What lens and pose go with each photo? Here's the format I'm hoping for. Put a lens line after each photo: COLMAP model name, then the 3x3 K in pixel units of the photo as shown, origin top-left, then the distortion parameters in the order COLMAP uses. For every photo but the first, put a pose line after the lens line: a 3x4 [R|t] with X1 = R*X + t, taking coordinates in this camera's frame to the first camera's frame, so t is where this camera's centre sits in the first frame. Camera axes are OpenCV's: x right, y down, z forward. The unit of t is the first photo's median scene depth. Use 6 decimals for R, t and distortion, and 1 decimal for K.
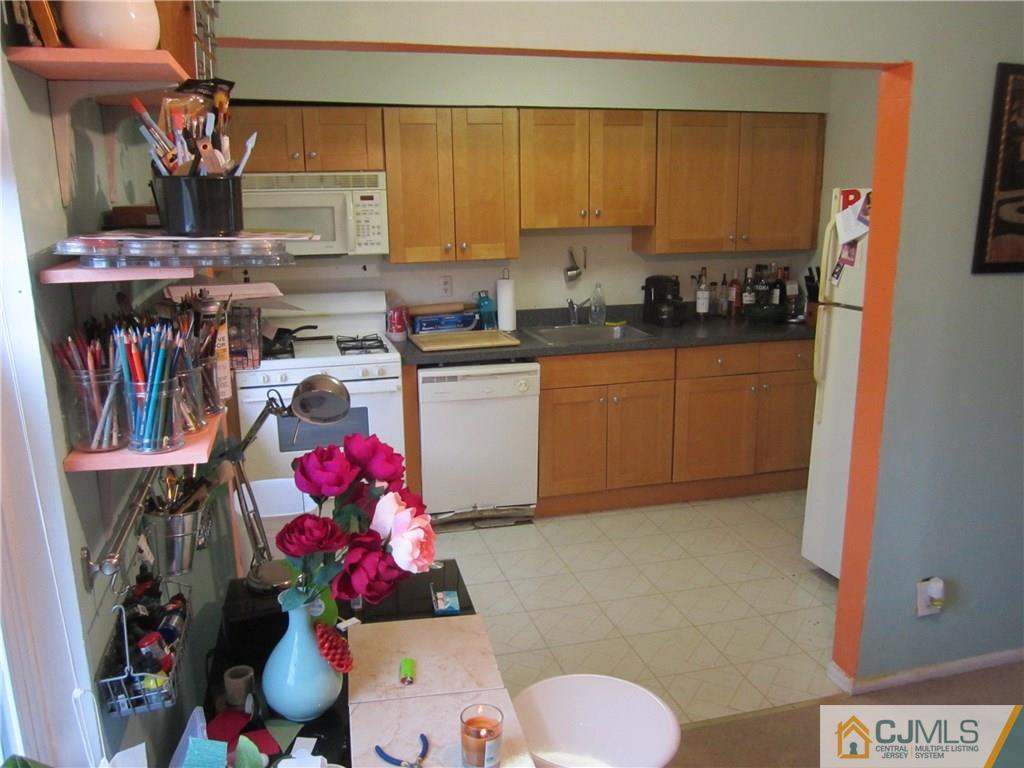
lens RADIAL K [[842.7, 0, 512.0], [0, 842.7, 384.0], [0, 0, 1]] dist [-0.042720, 0.001785]
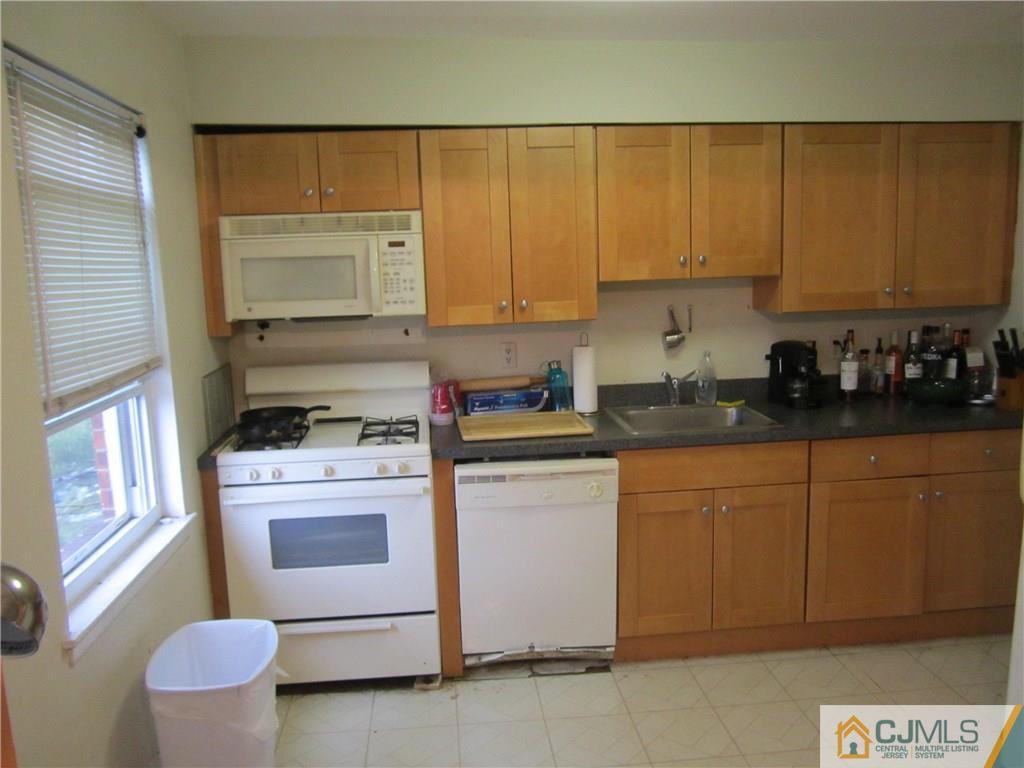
lens RADIAL K [[842.7, 0, 512.0], [0, 842.7, 384.0], [0, 0, 1]] dist [-0.042720, 0.001785]
pose [[0.985308, 0.008491, -0.170574, 0.062739], [-0.020448, 0.997444, -0.068467, -0.036014], [0.169556, 0.070949, 0.982963, 0.232568]]
